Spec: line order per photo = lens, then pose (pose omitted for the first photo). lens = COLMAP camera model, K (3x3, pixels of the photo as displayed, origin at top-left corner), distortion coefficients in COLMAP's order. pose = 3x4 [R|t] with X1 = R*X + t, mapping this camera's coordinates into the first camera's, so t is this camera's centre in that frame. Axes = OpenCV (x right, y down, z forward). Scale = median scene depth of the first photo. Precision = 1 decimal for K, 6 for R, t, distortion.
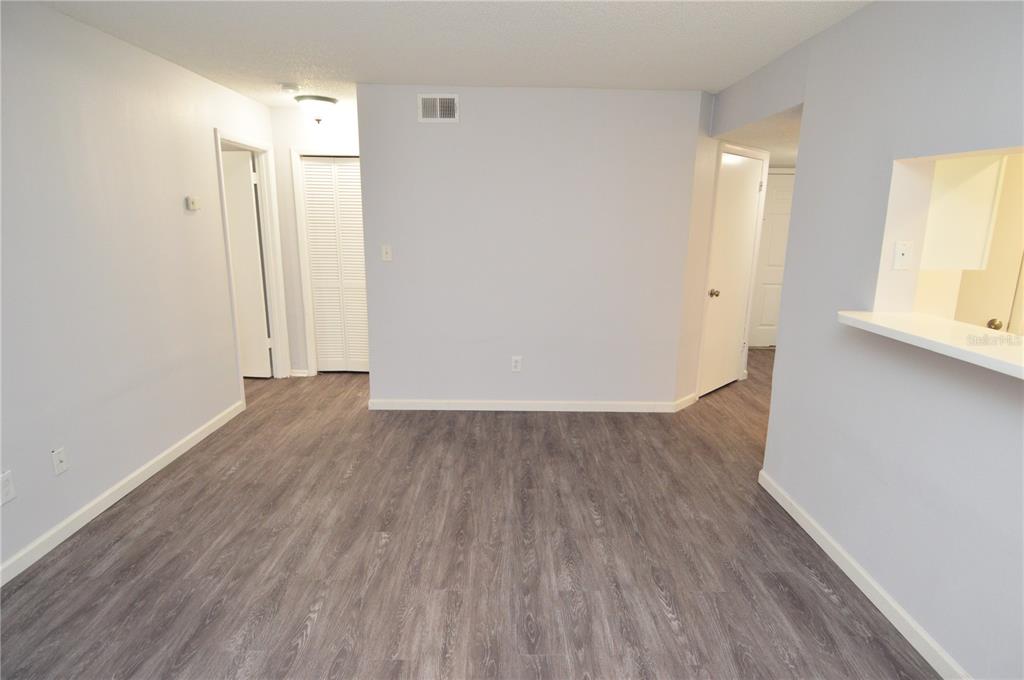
lens RADIAL K [[544.7, 0, 518.2], [0, 544.7, 333.0], [0, 0, 1]] dist [0.021407, -0.031572]
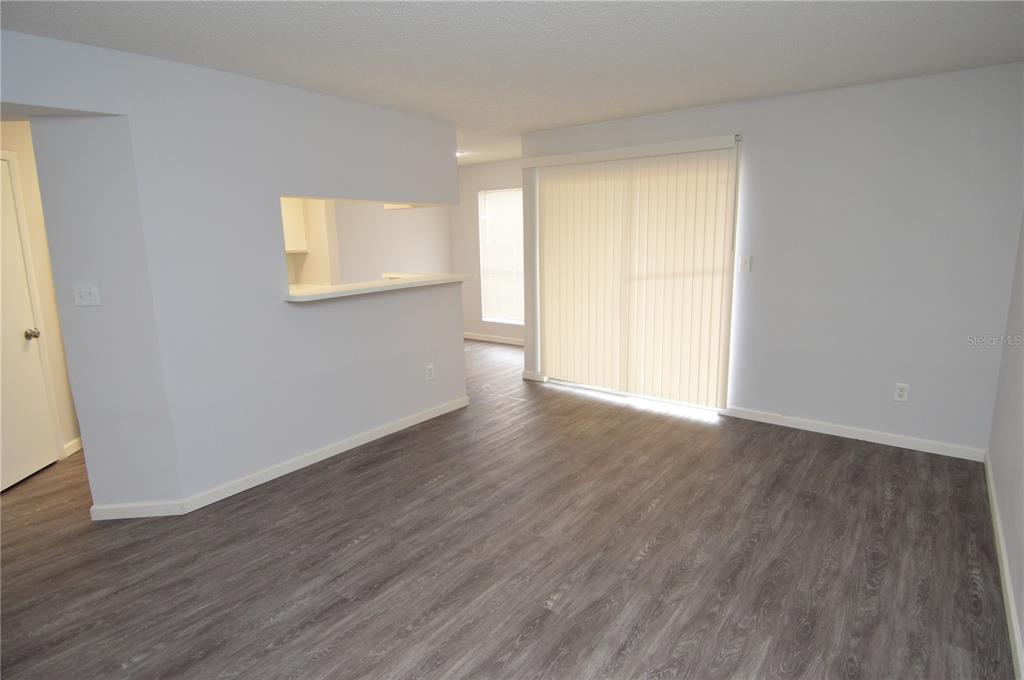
lens RADIAL K [[544.7, 0, 518.2], [0, 544.7, 333.0], [0, 0, 1]] dist [0.021407, -0.031572]
pose [[-0.783102, -0.111380, 0.611838, -0.739091], [0.141027, 0.926396, 0.349146, -0.353778], [-0.605692, 0.359702, -0.709755, 1.614171]]
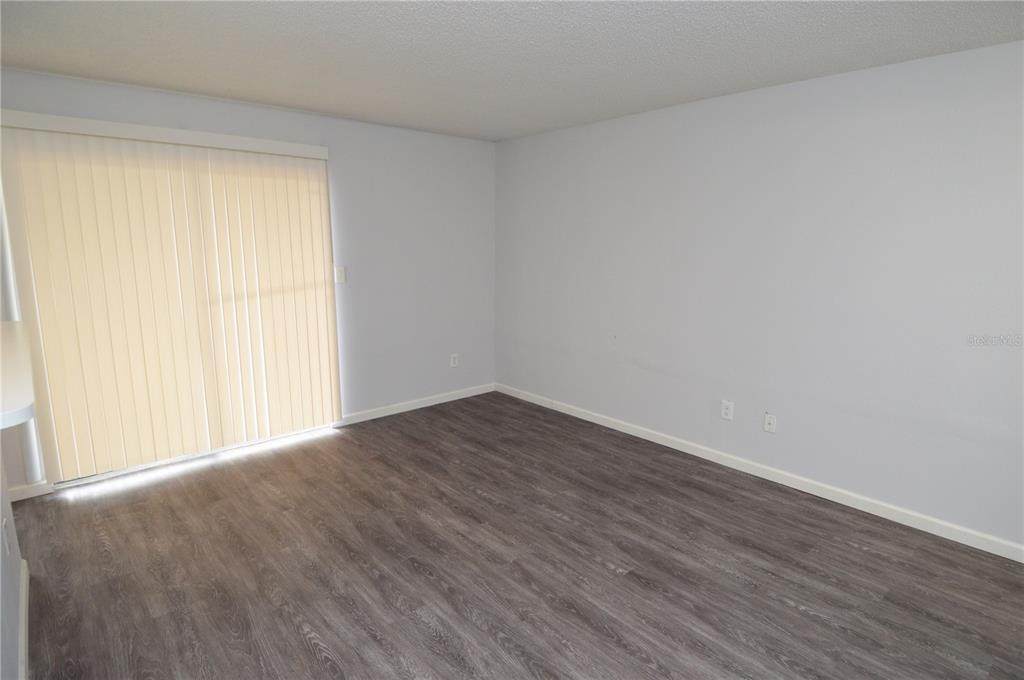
lens RADIAL K [[544.7, 0, 518.2], [0, 544.7, 333.0], [0, 0, 1]] dist [0.021407, -0.031572]
pose [[-0.754913, 0.094149, -0.649032, 0.518566], [-0.153616, 0.936726, 0.314558, -0.321652], [0.637580, 0.337166, -0.692684, 1.534416]]
